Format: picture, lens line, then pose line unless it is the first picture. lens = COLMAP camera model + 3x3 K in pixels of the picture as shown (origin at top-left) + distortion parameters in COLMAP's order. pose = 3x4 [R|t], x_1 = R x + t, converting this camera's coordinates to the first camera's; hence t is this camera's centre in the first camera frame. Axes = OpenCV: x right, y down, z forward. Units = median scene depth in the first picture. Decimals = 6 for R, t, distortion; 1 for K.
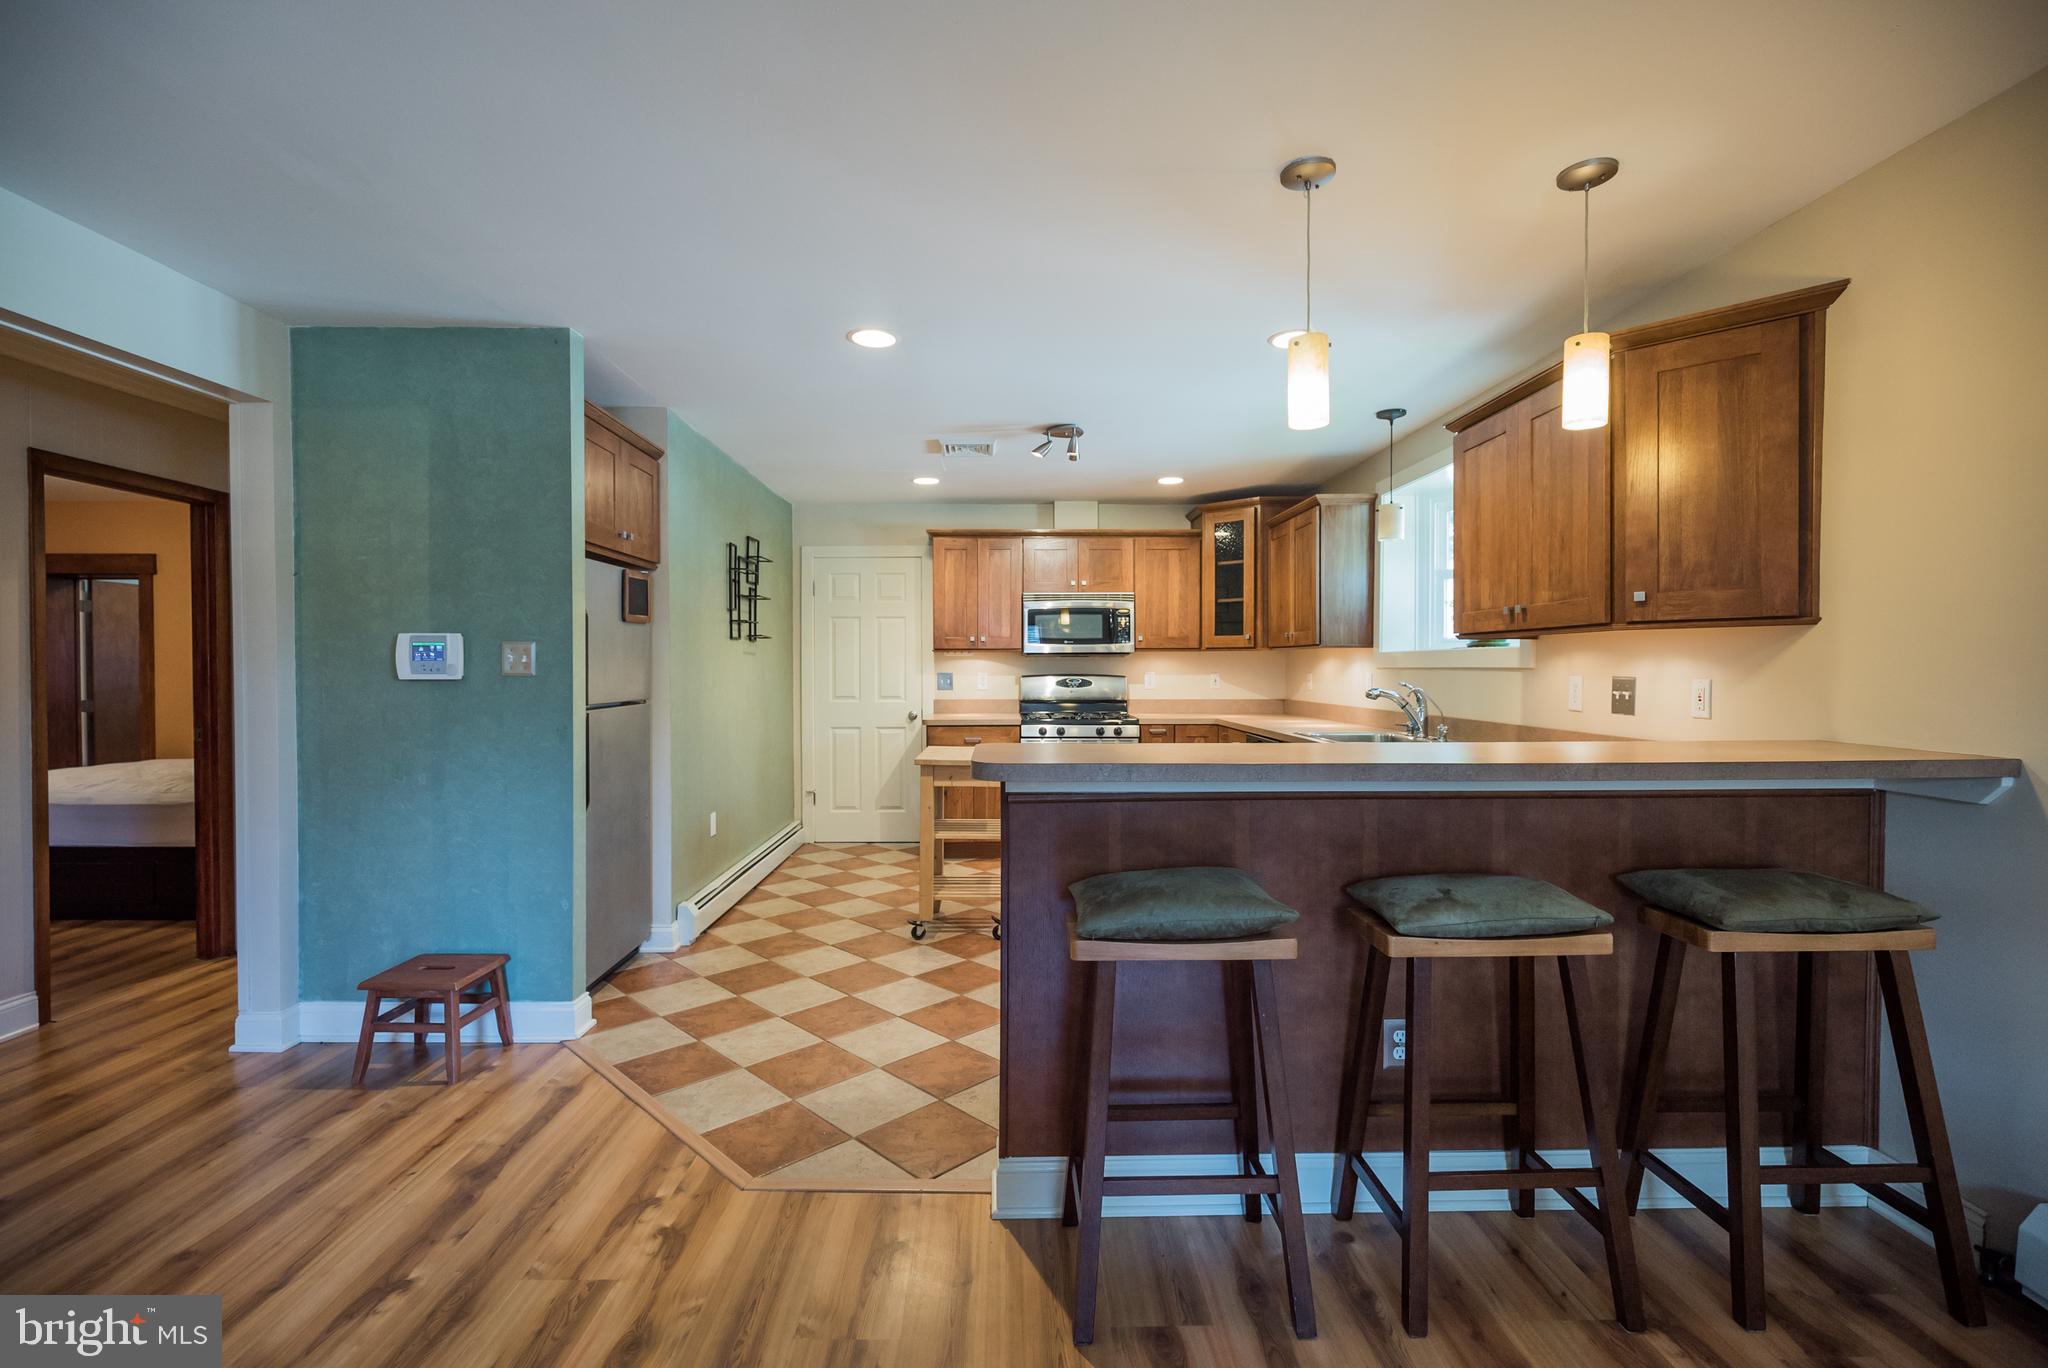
lens RADIAL K [[917.6, 0, 1016.7], [0, 917.6, 680.6], [0, 0, 1]] dist [0.000459, -0.004476]
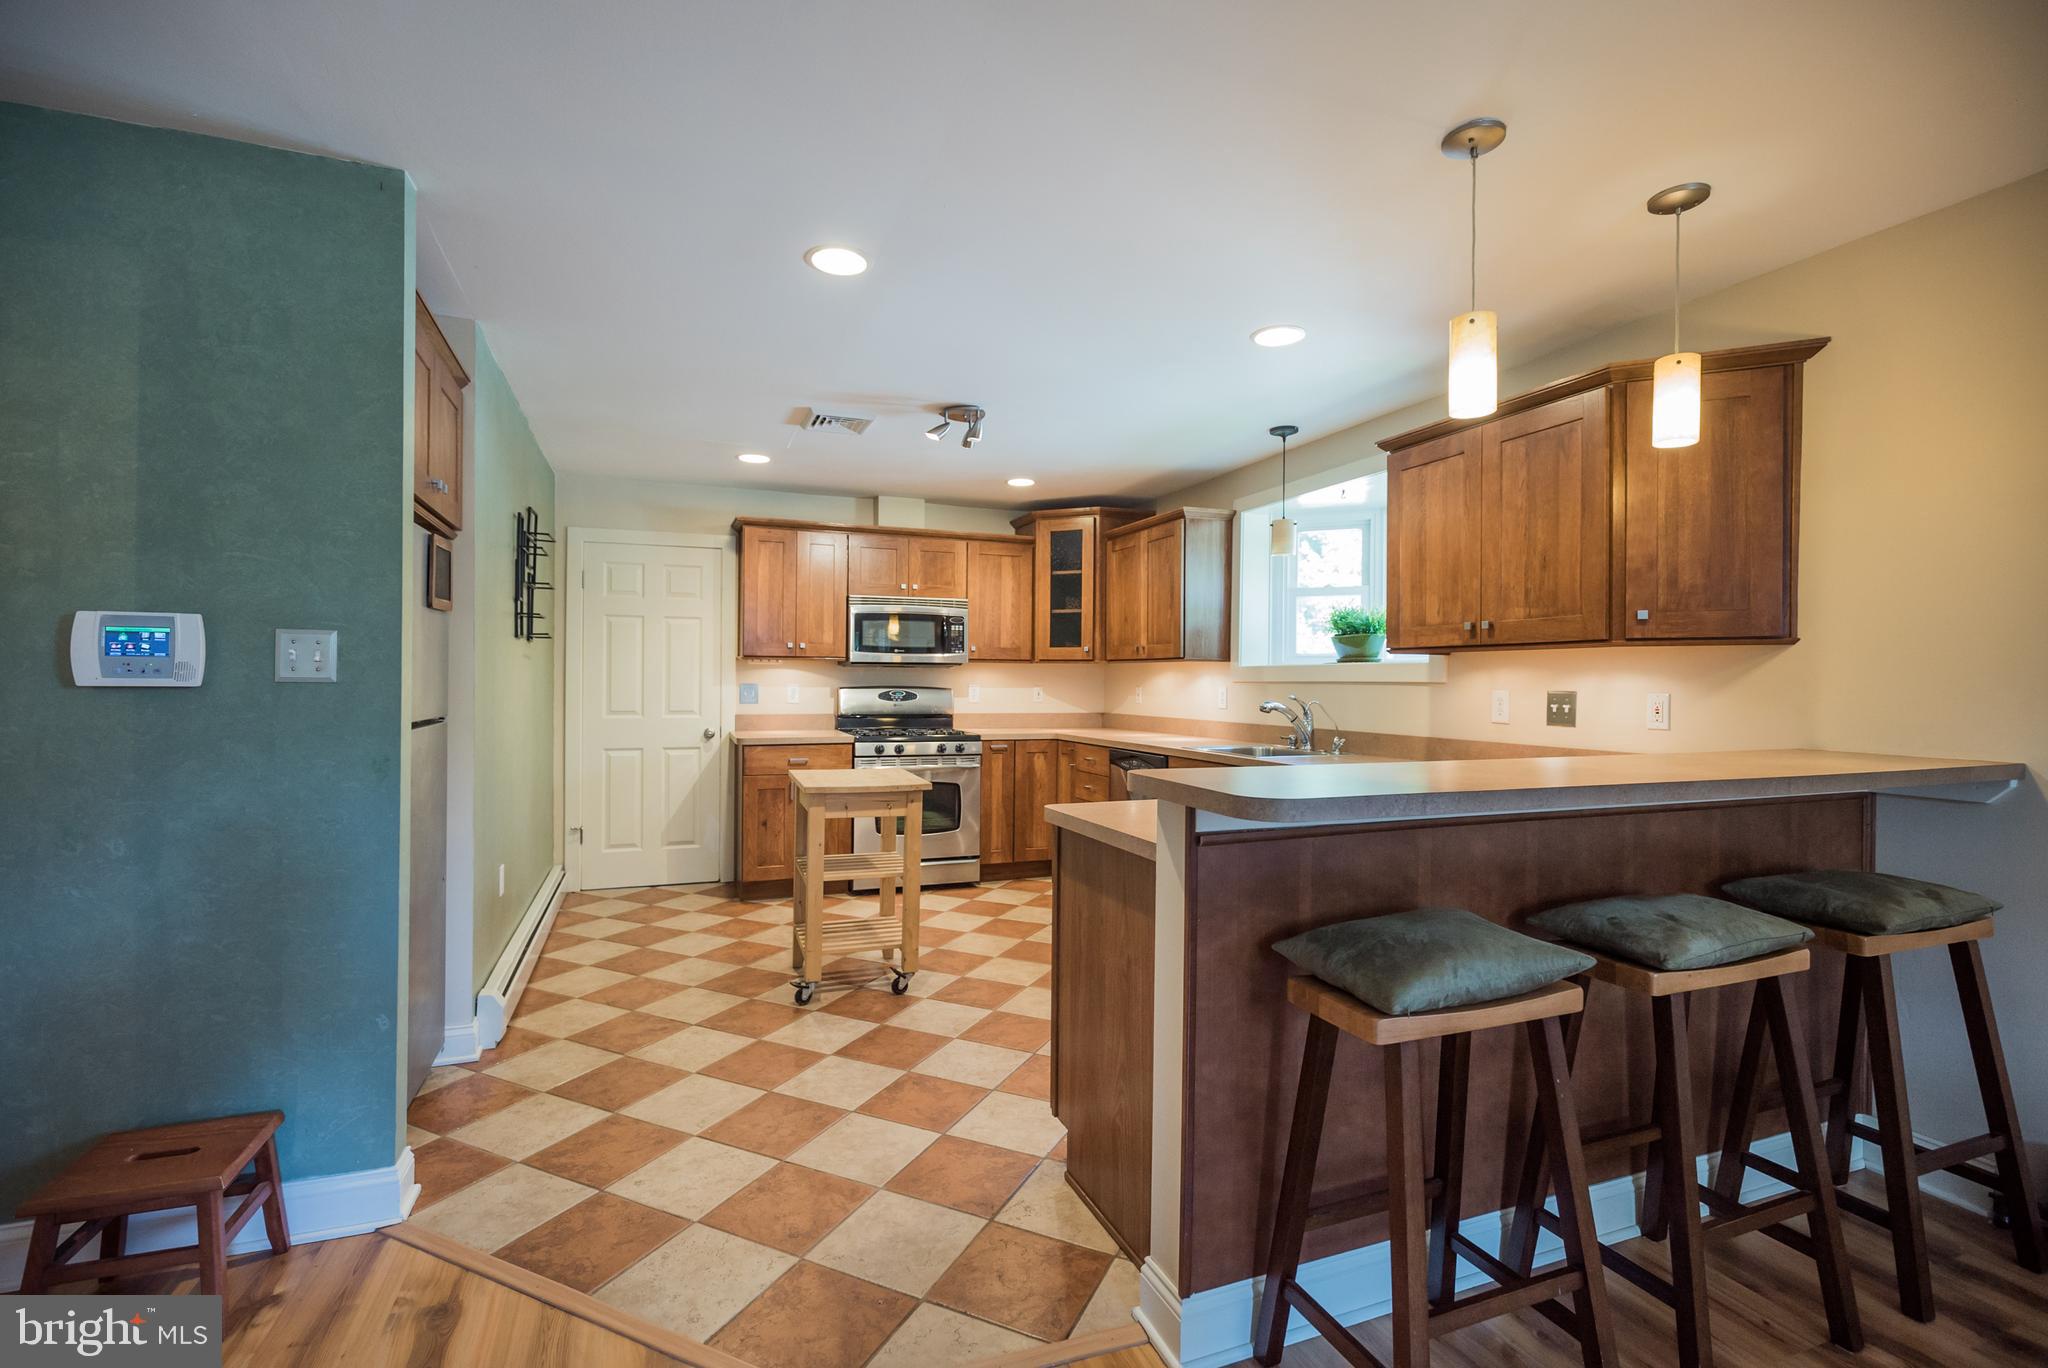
lens RADIAL K [[919.6, 0, 1018.4], [0, 919.6, 682.6], [0, 0, 1]] dist [-0.000420, -0.000584]
pose [[0.938928, 0.008006, 0.344020, -0.209275], [-0.003656, 0.999905, -0.013291, 0.001643], [-0.344094, 0.011221, 0.938868, 0.148427]]
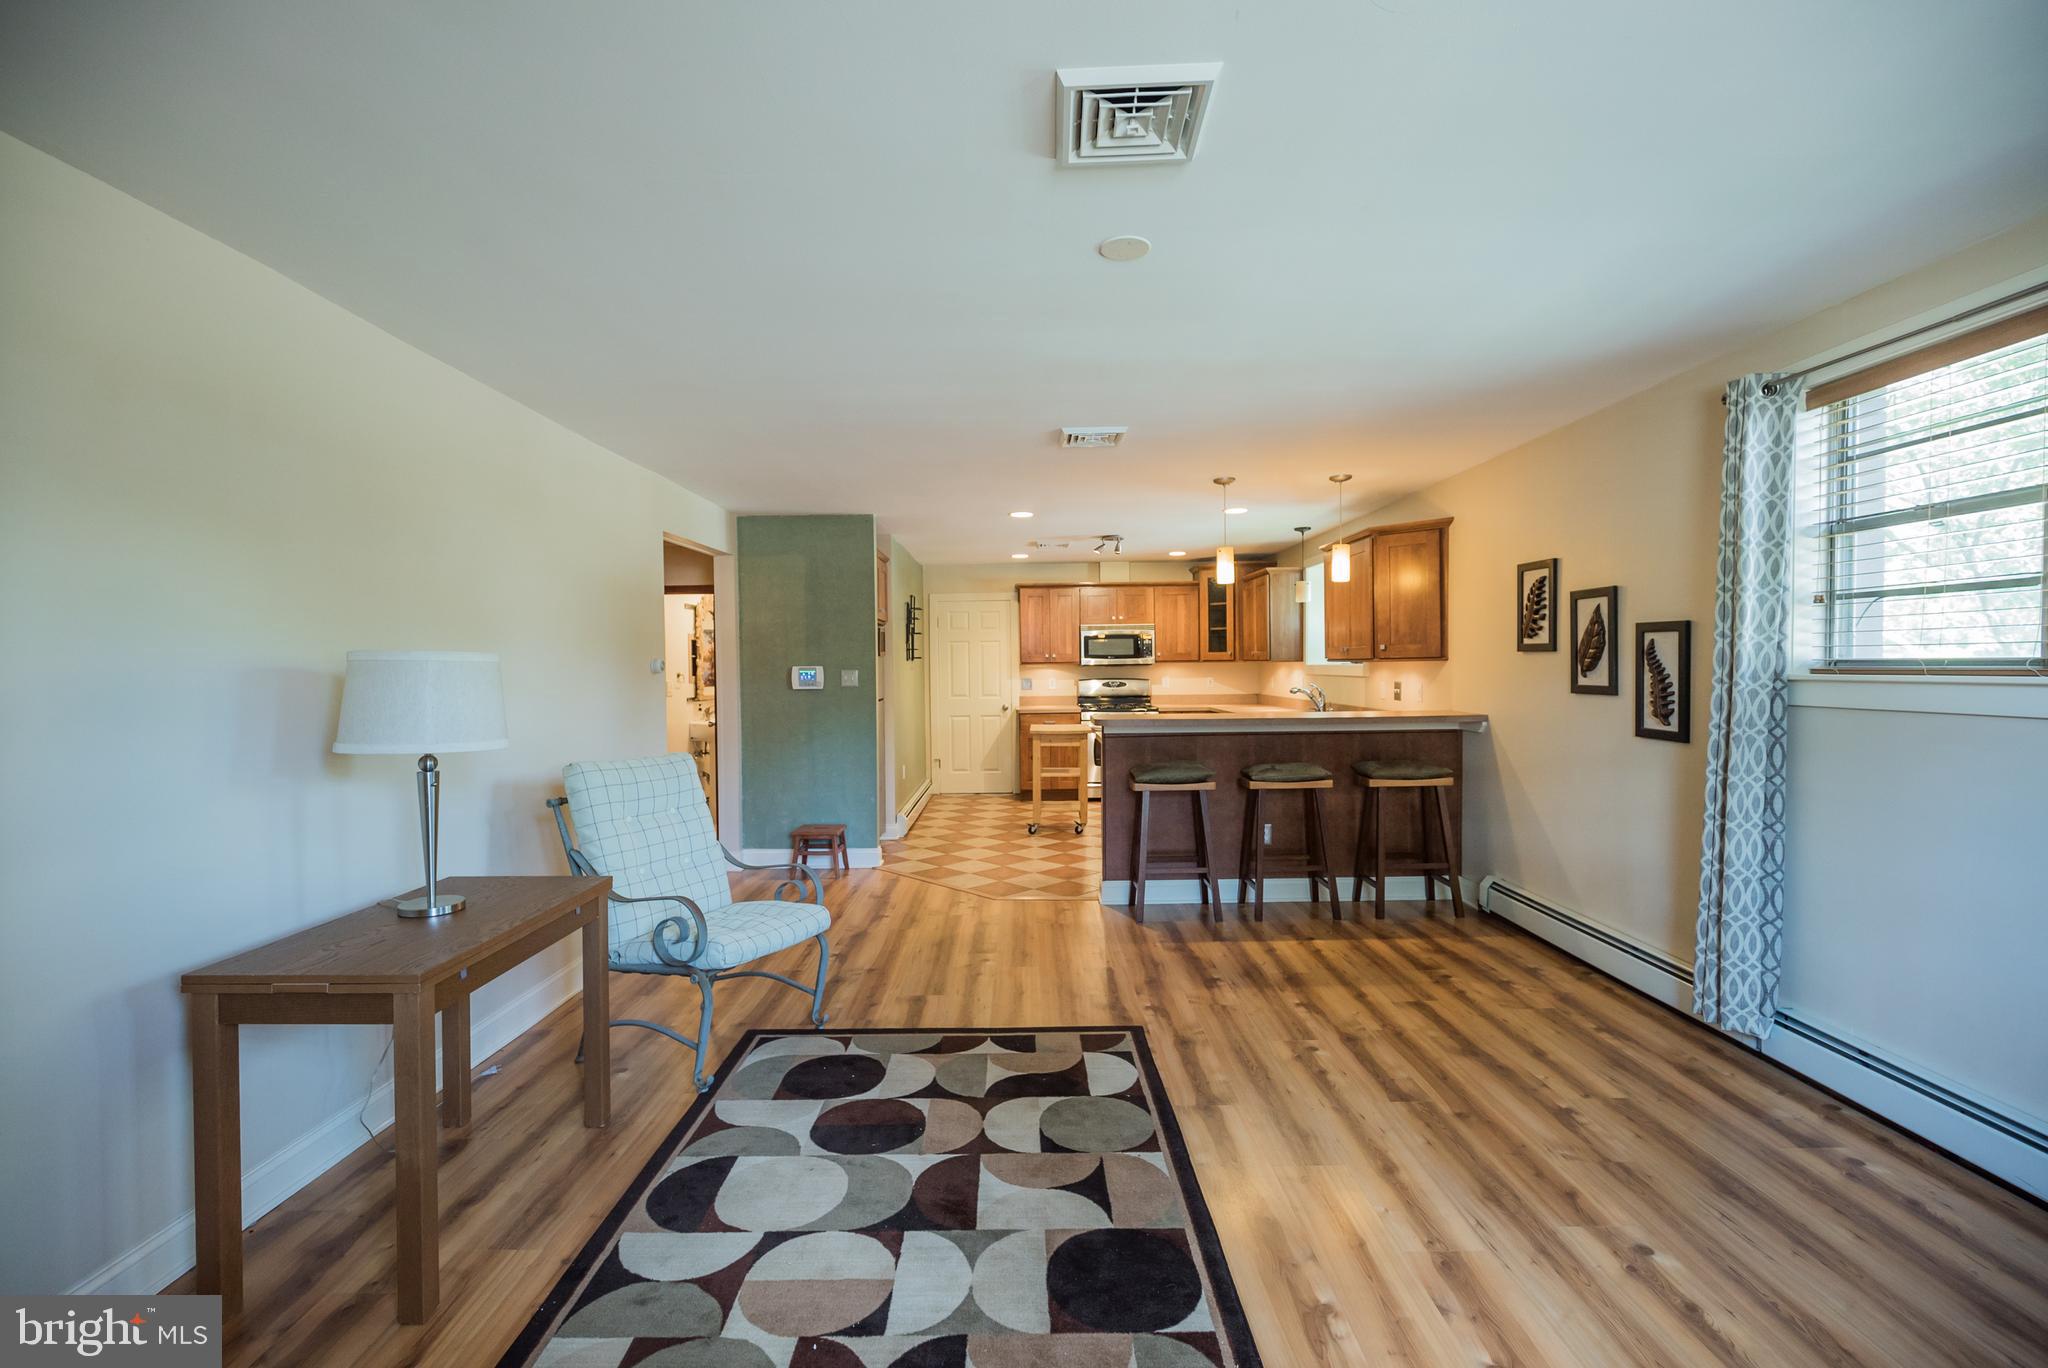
lens RADIAL K [[919.6, 0, 1018.4], [0, 919.6, 682.6], [0, 0, 1]] dist [-0.000420, -0.000584]
pose [[0.999758, -0.010645, -0.019238, -0.095700], [0.010775, 0.999920, 0.006659, -0.017570], [0.019166, -0.006865, 0.999793, -0.731964]]
